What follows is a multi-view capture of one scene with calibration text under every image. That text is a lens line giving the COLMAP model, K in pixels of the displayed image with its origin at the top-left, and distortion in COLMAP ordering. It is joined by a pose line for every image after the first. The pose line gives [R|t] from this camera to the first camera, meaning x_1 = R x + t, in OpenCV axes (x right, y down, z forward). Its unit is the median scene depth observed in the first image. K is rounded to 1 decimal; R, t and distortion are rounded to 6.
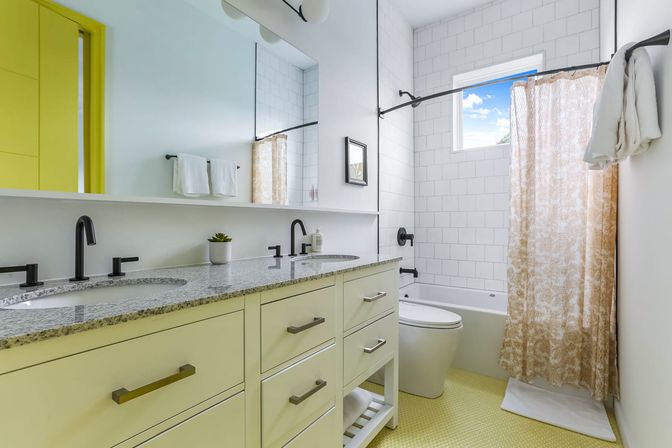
lens RADIAL K [[303.2, 0, 334.0], [0, 303.2, 227.3], [0, 0, 1]] dist [-0.040059, -0.000602]
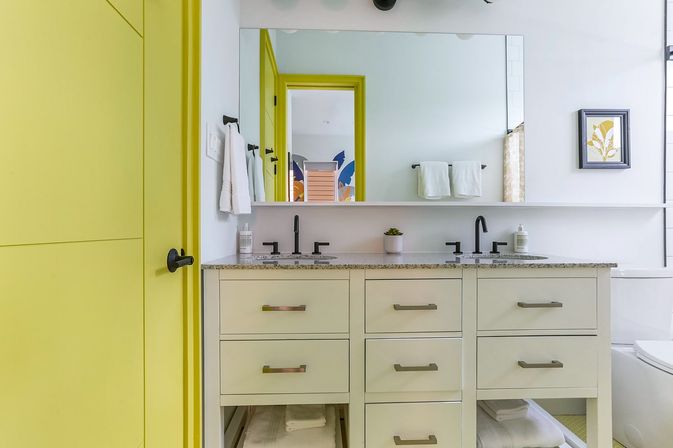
lens RADIAL K [[317.1, 0, 351.7], [0, 317.1, 232.1], [0, 0, 1]] dist [-0.015332, 0.002353]
pose [[0.652989, 0.008852, -0.757316, 0.221154], [-0.007796, 0.999957, 0.004966, 0.014036], [0.757328, 0.002661, 0.653030, 0.019358]]
